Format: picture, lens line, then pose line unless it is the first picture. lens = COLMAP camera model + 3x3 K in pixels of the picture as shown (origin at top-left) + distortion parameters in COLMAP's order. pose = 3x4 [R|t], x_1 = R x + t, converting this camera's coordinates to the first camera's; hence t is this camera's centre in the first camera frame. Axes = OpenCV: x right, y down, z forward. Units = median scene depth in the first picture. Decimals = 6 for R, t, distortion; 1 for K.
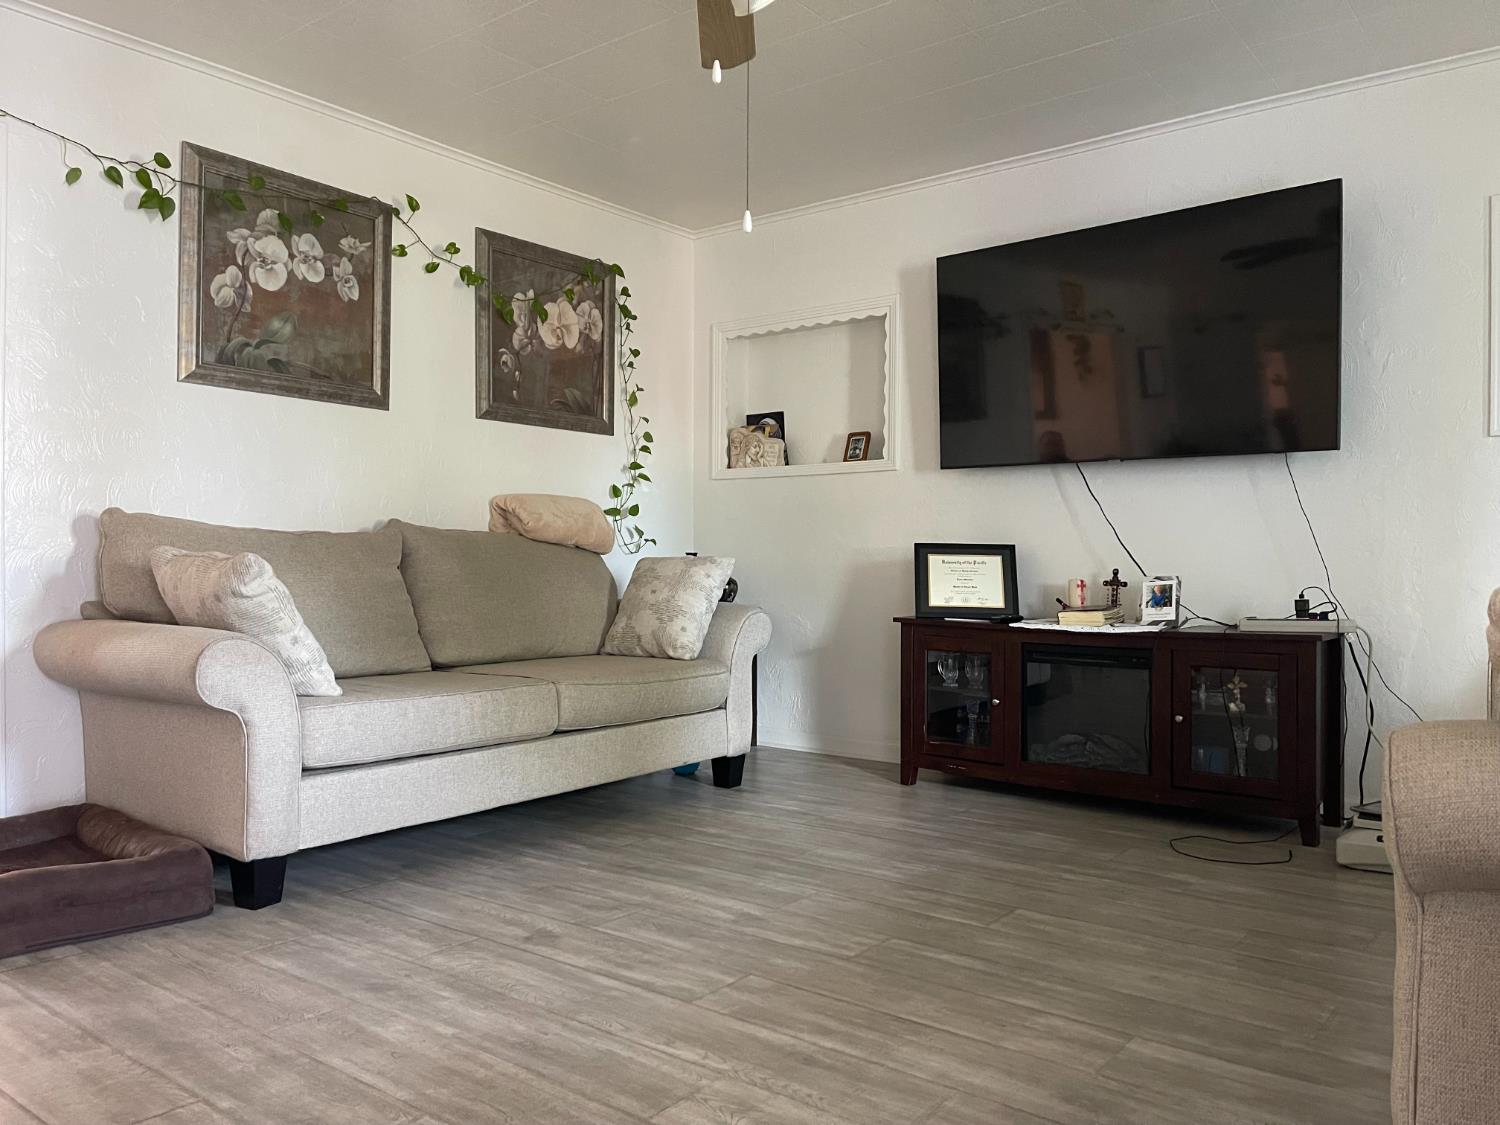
lens RADIAL K [[1127.3, 0, 751.5], [0, 1127.3, 560.4], [0, 0, 1]] dist [0.021653, -0.011503]
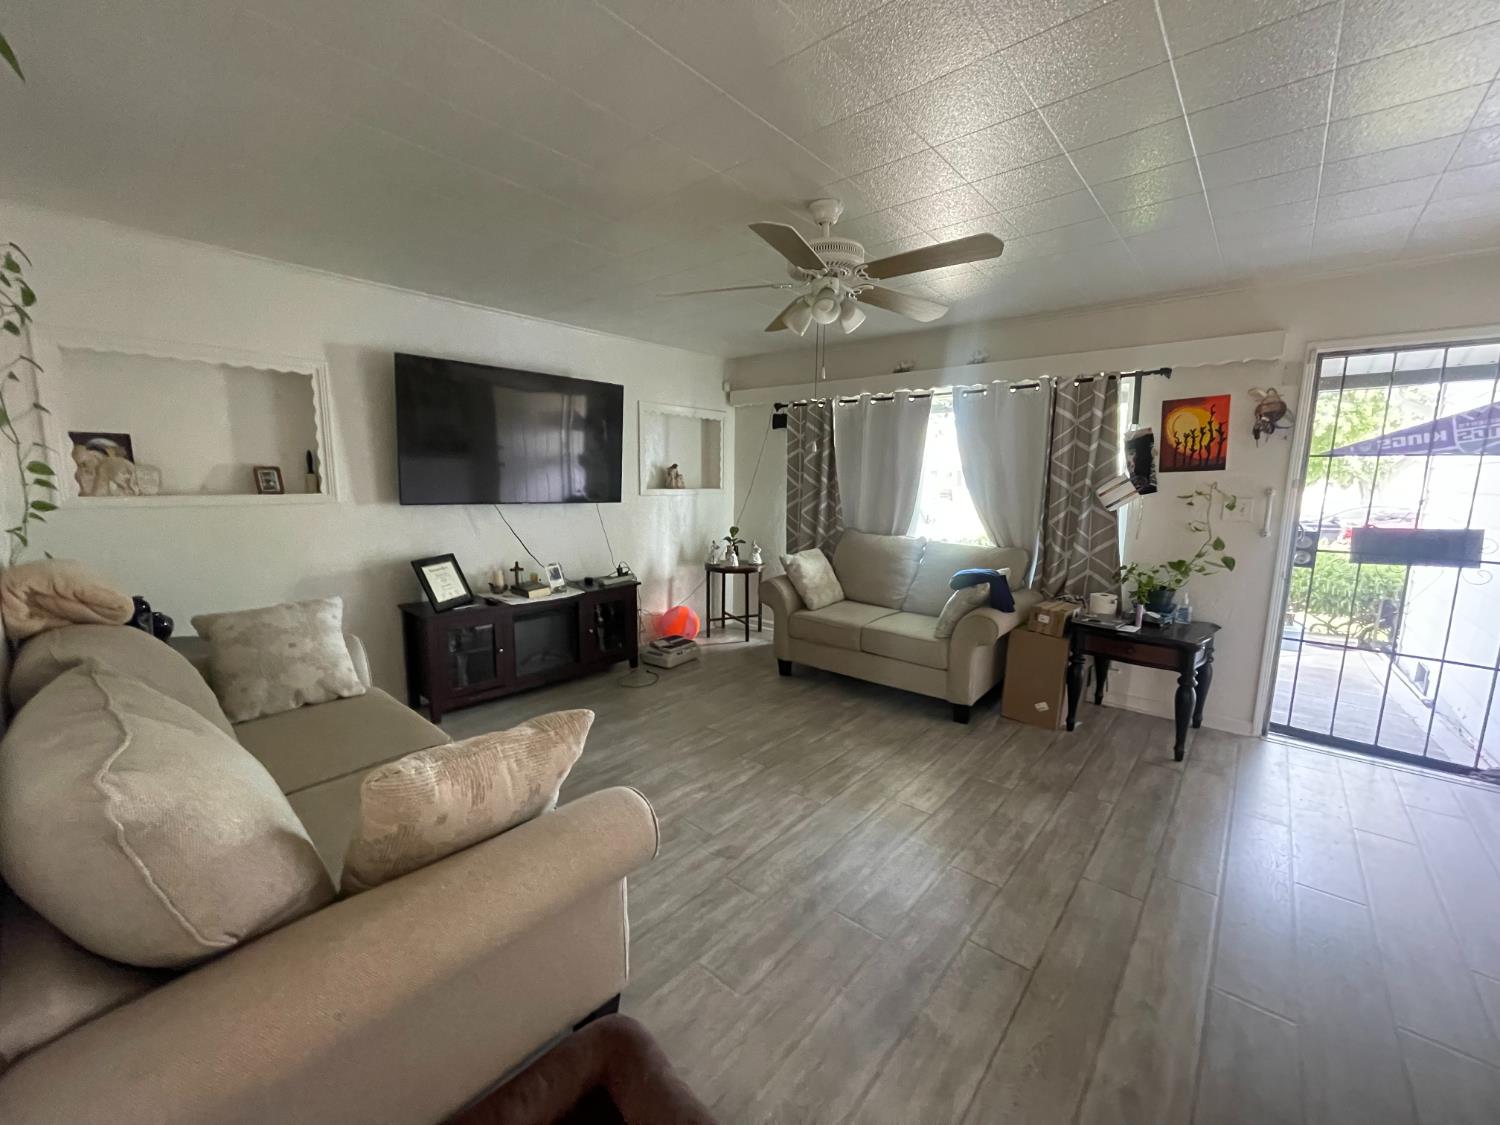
lens RADIAL K [[597.8, 0, 750.1], [0, 597.8, 564.1], [0, 0, 1]] dist [-0.000902, 0.000104]
pose [[0.053958, -0.146671, 0.987713, -0.943727], [-0.010458, 0.989016, 0.147436, -0.207858], [-0.998488, -0.018285, 0.051831, 0.882782]]
